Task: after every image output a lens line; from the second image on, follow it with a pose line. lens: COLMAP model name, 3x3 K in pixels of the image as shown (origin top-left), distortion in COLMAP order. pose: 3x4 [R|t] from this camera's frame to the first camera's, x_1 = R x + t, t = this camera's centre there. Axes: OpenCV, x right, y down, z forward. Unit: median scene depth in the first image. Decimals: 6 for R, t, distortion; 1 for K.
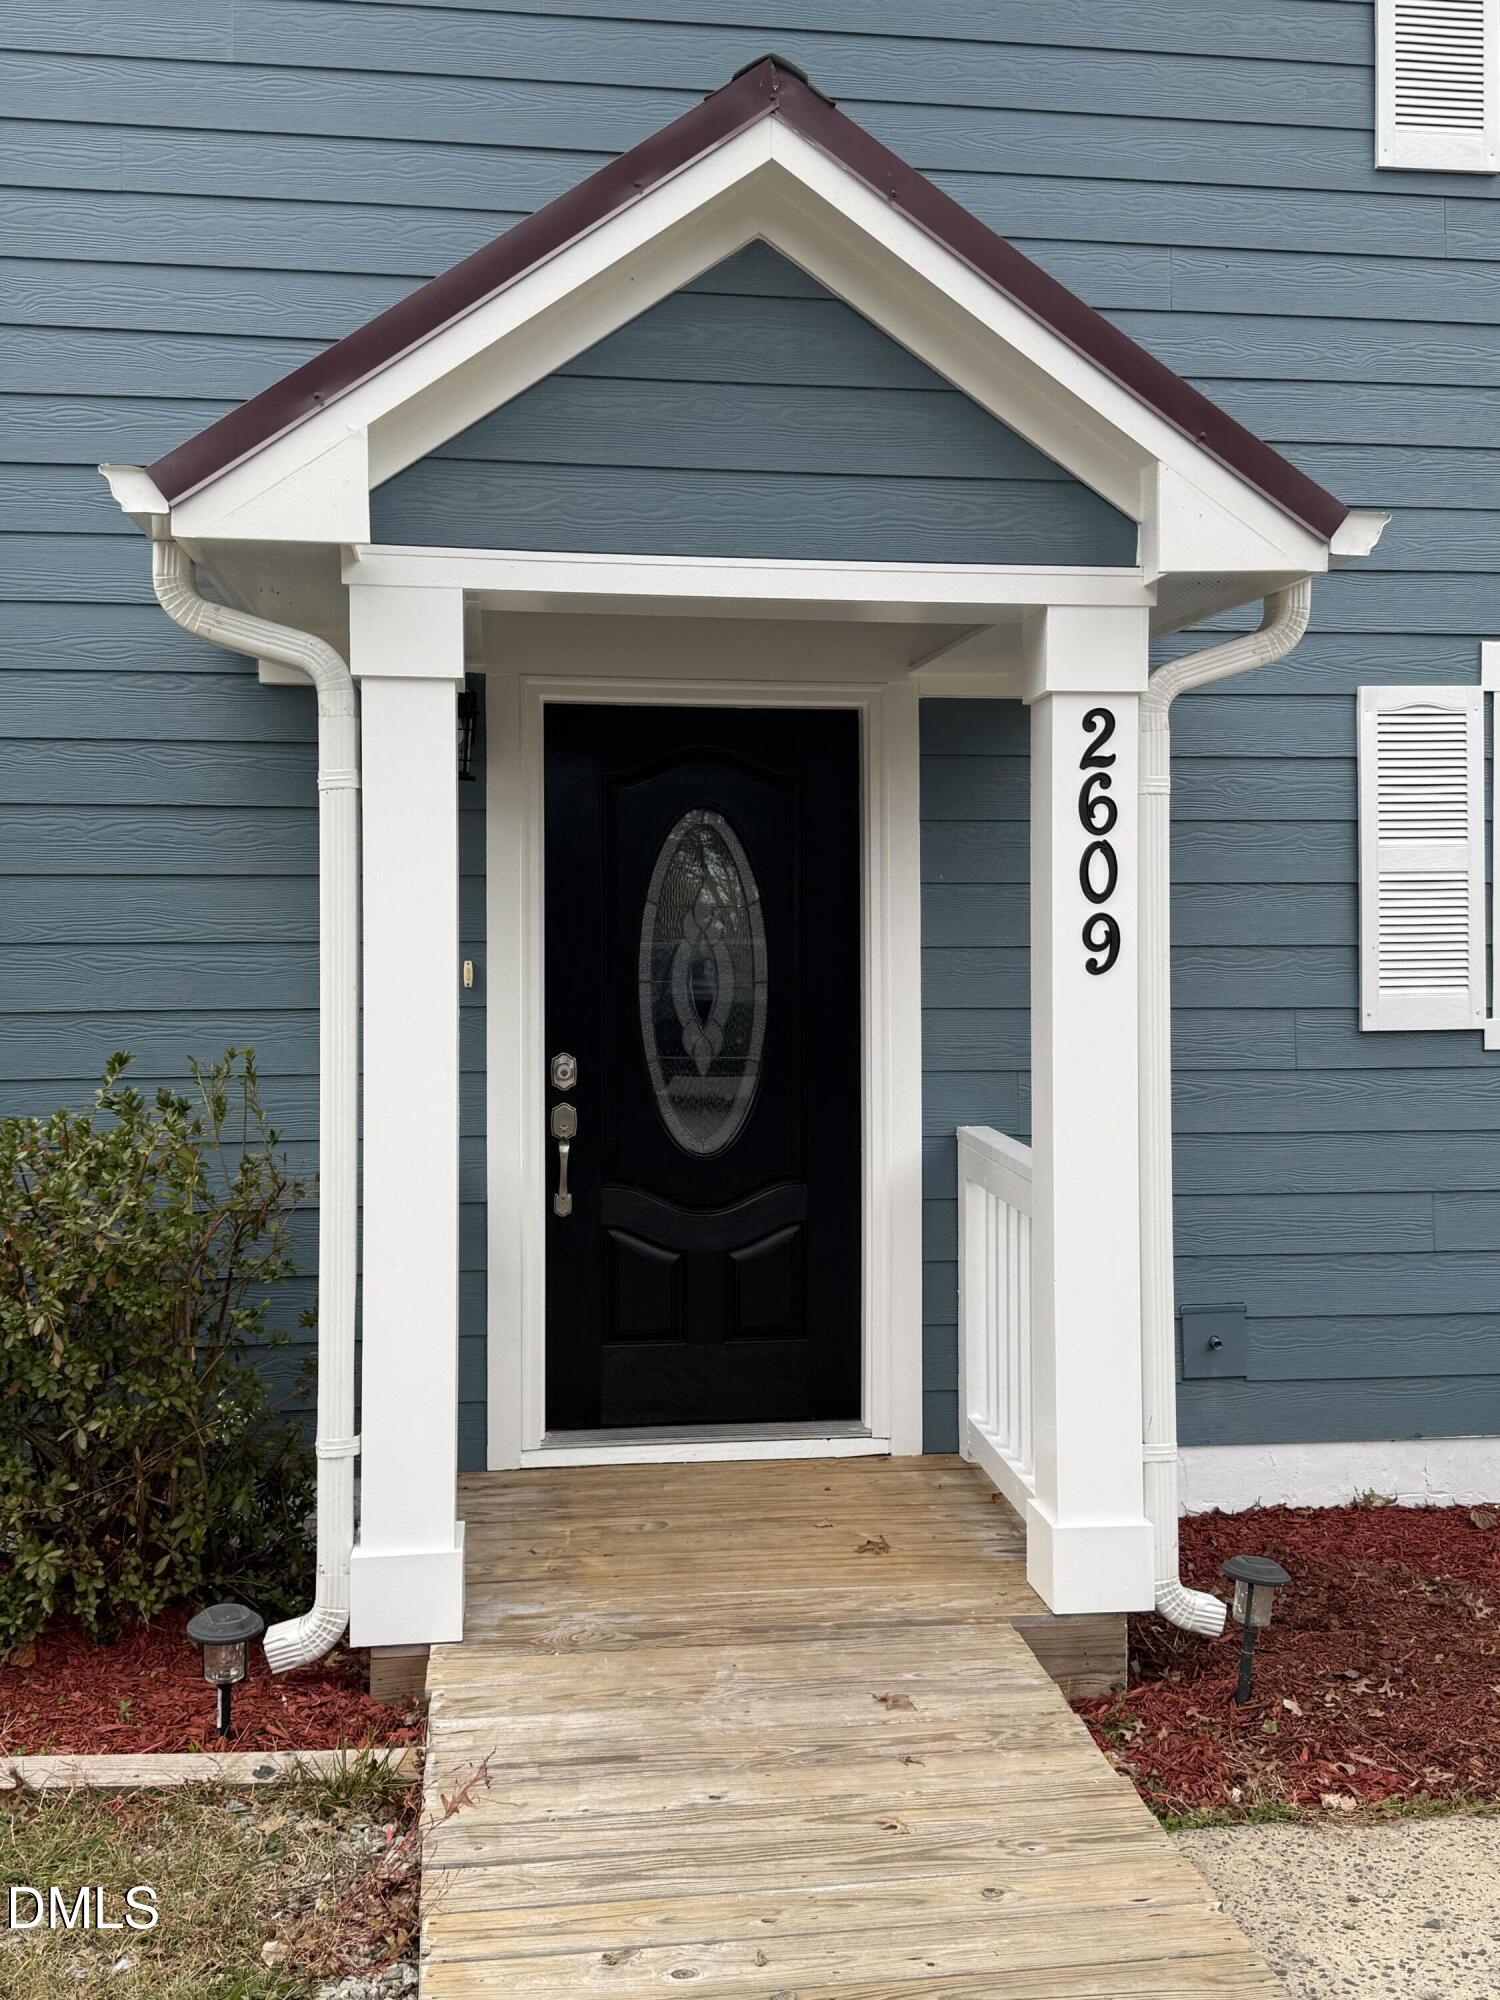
lens RADIAL K [[1961.7, 0, 750.0], [0, 1961.7, 1000.0], [0, 0, 1]] dist [0.148091, -0.303042]
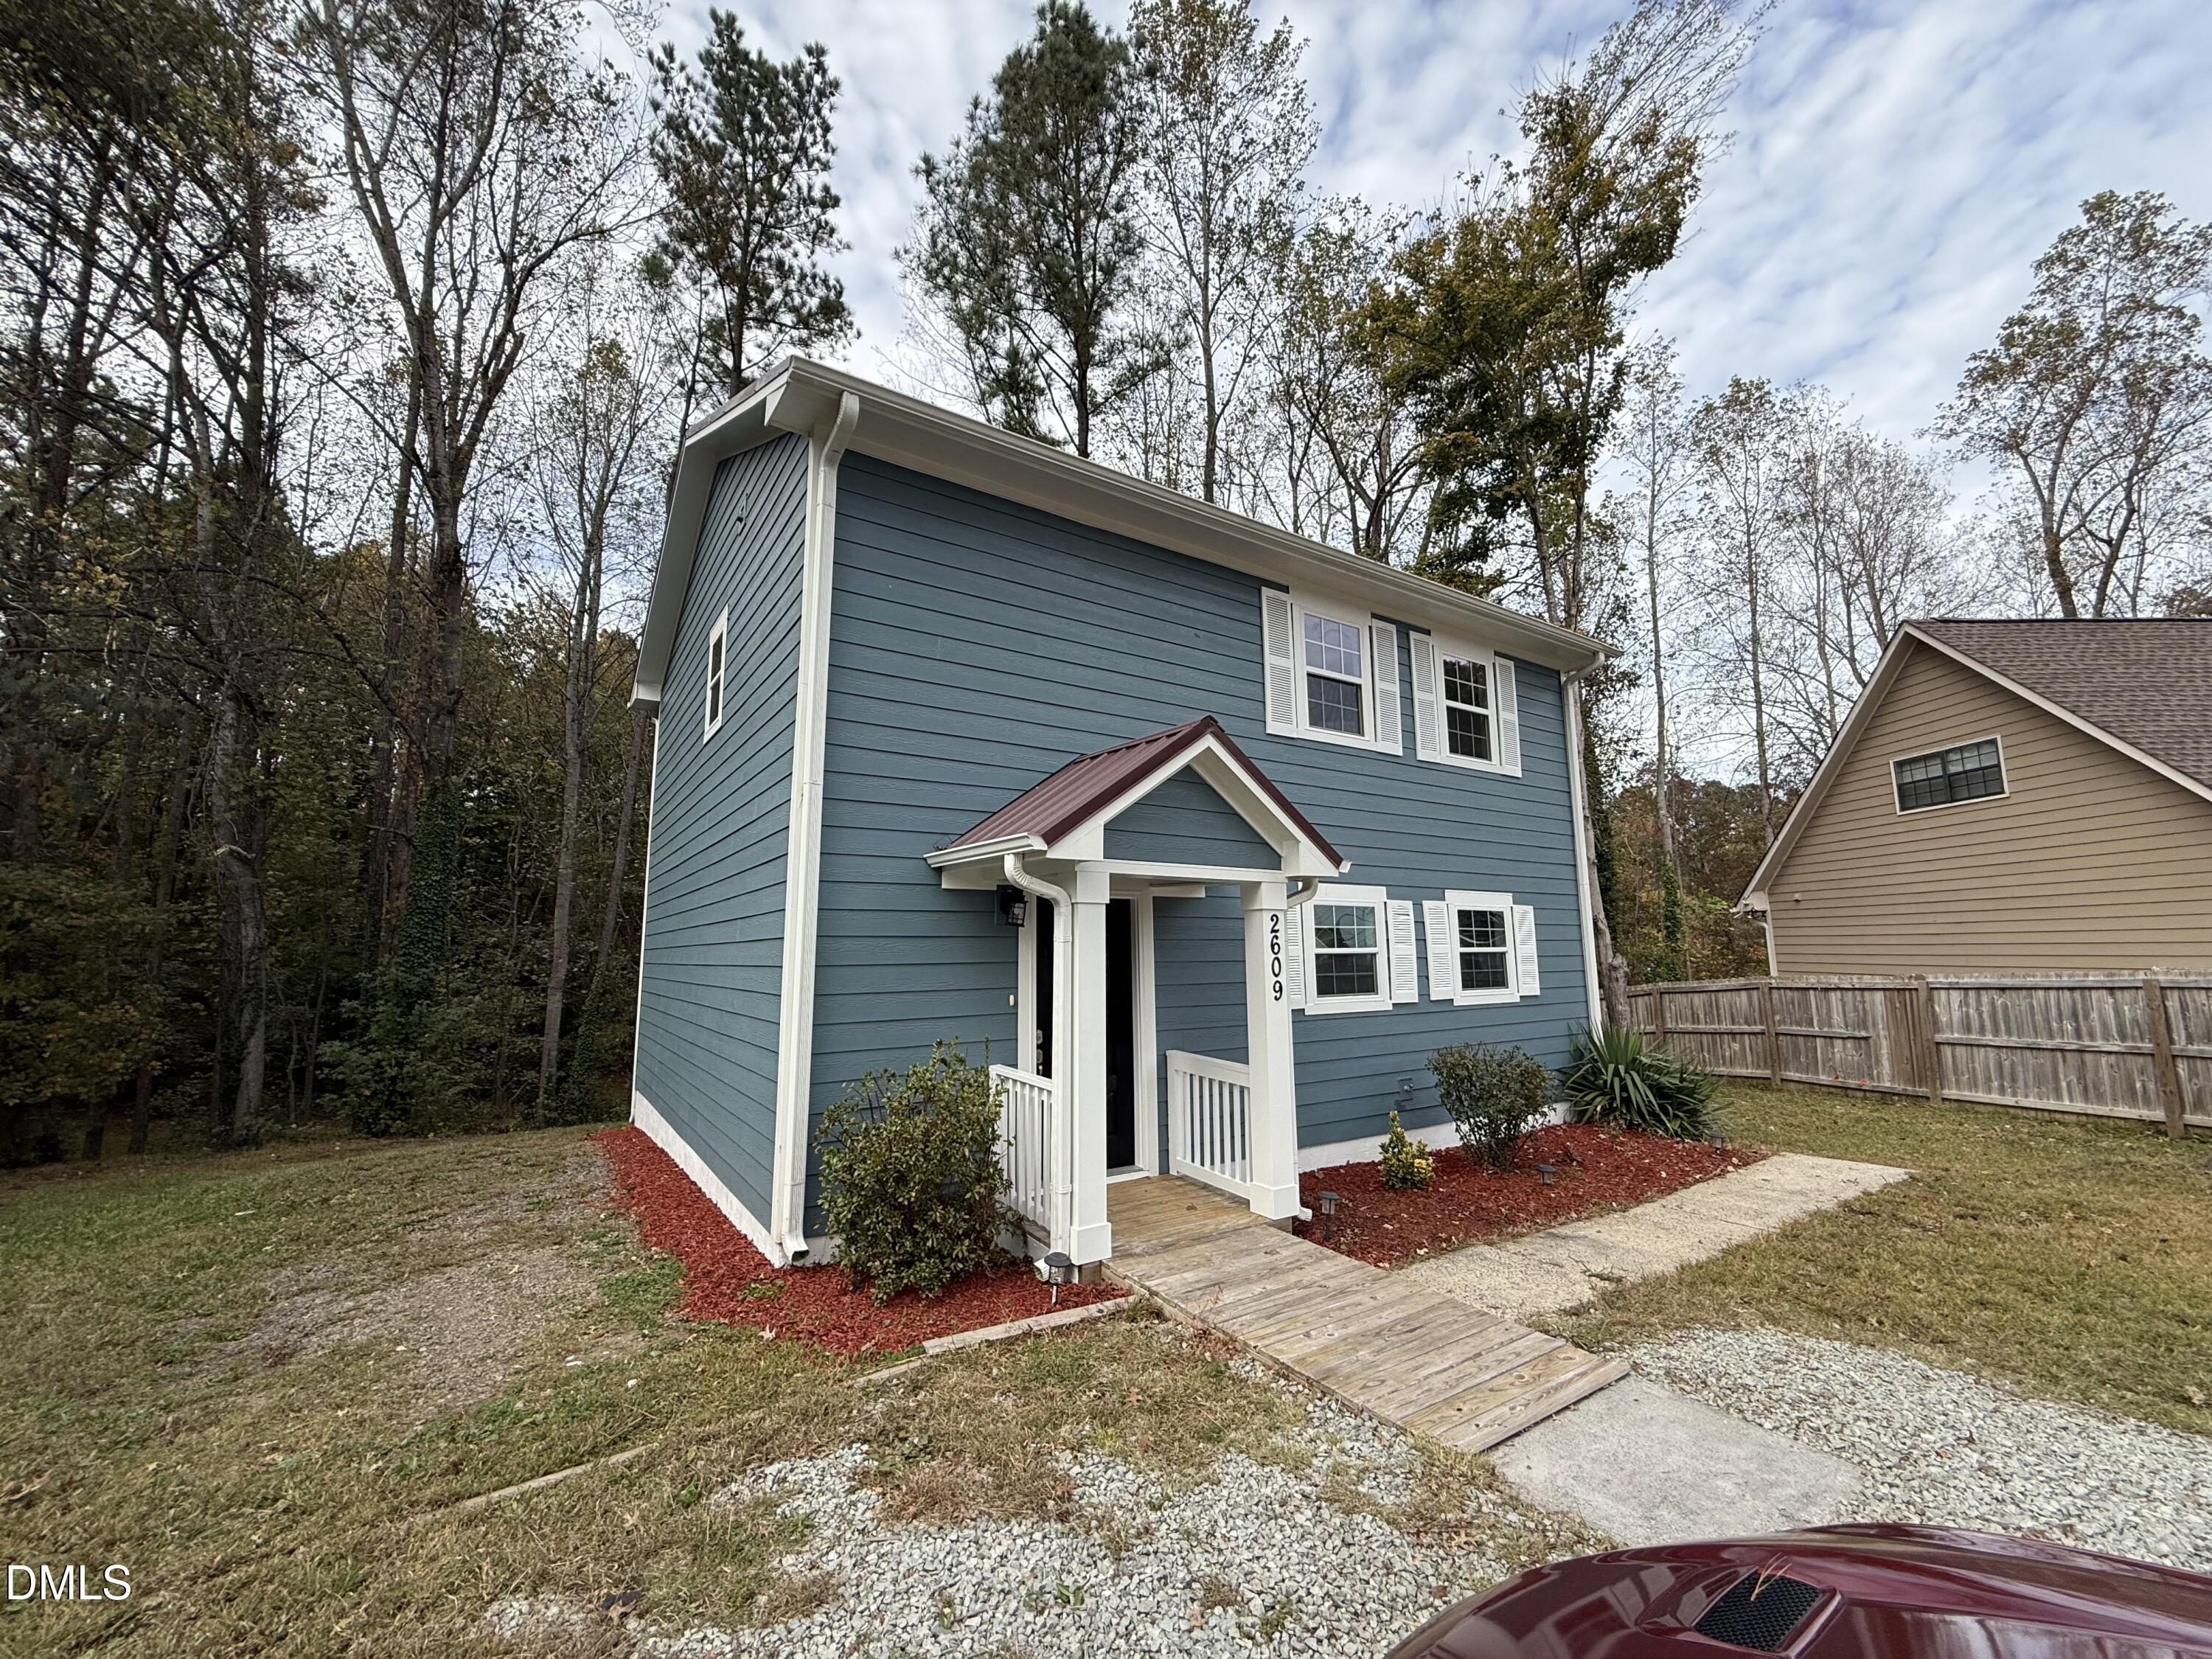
lens RADIAL K [[881.5, 0, 1099.4], [0, 881.5, 829.0], [0, 0, 1]] dist [0.000572, 0.000367]
pose [[0.902543, 0.055150, 0.427053, -0.708622], [0.013156, 0.987769, -0.155365, -0.070480], [-0.430399, 0.145842, 0.890779, -0.154923]]
